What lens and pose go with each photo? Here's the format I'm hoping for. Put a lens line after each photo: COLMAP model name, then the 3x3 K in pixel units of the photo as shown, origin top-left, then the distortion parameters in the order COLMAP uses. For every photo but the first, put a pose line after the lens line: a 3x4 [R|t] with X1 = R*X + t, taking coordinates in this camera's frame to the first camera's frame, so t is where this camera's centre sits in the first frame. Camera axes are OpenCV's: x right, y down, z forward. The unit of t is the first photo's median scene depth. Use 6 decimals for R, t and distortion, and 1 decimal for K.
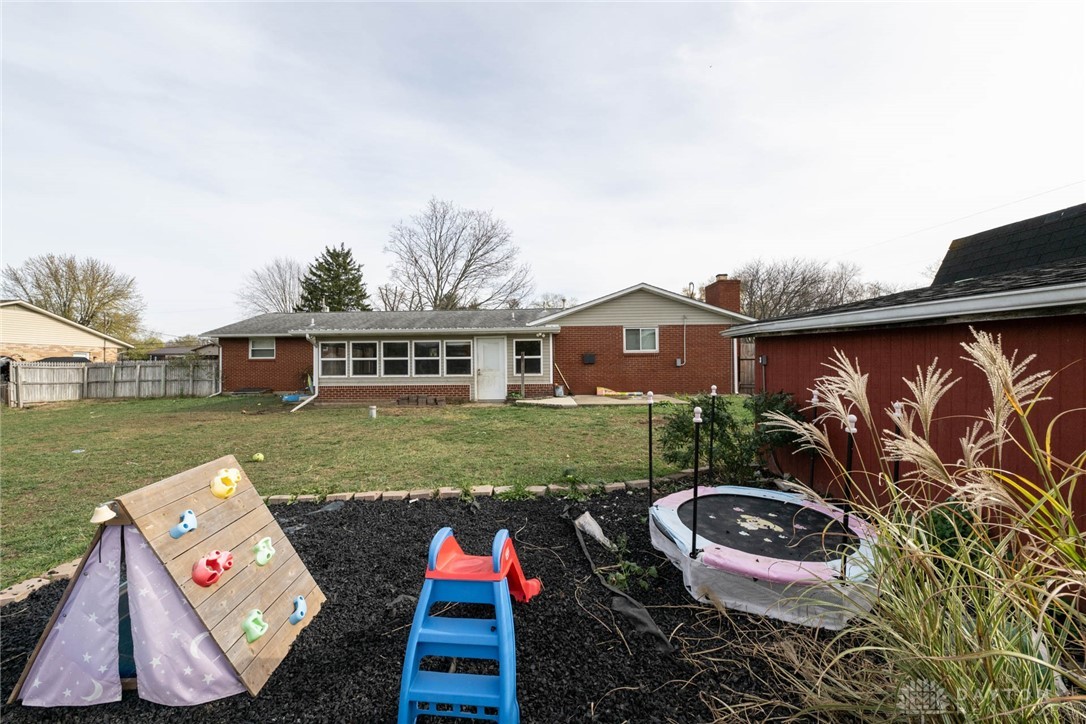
lens RADIAL K [[429.7, 0, 539.7], [0, 429.7, 354.6], [0, 0, 1]] dist [-0.000009, 0.000092]
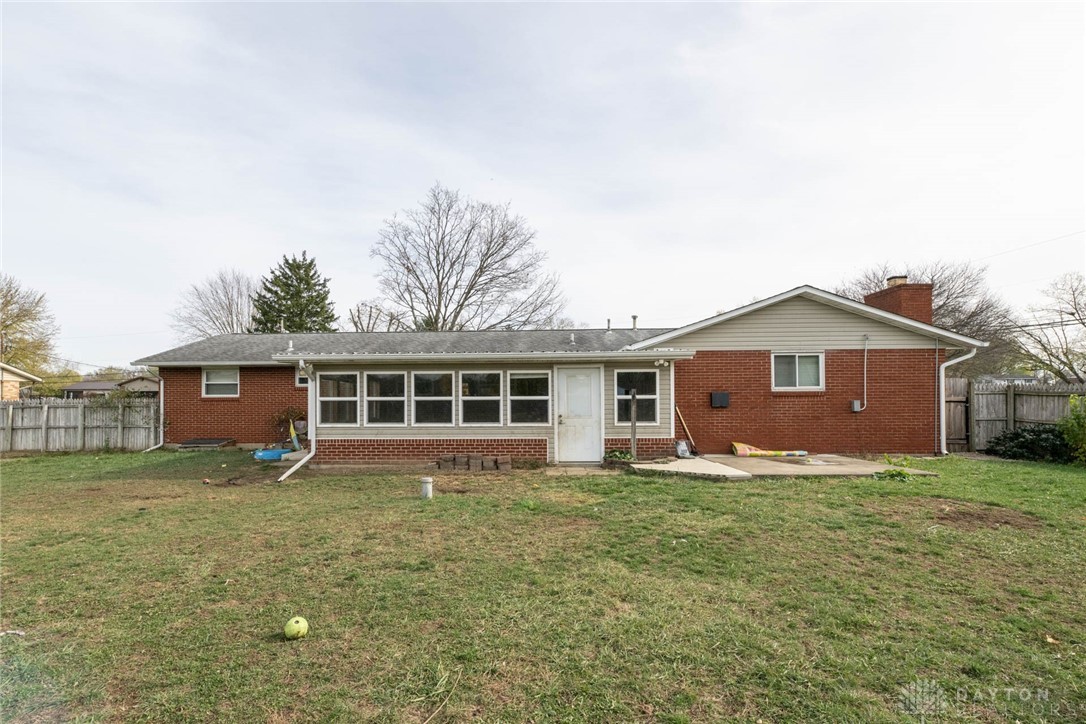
lens RADIAL K [[512.1, 0, 528.2], [0, 512.1, 397.5], [0, 0, 1]] dist [-0.000207, -0.000384]
pose [[0.999990, 0.004283, -0.001258, -0.156062], [-0.004270, 0.999932, 0.010832, -0.000815], [0.001304, -0.010826, 0.999941, 0.178786]]
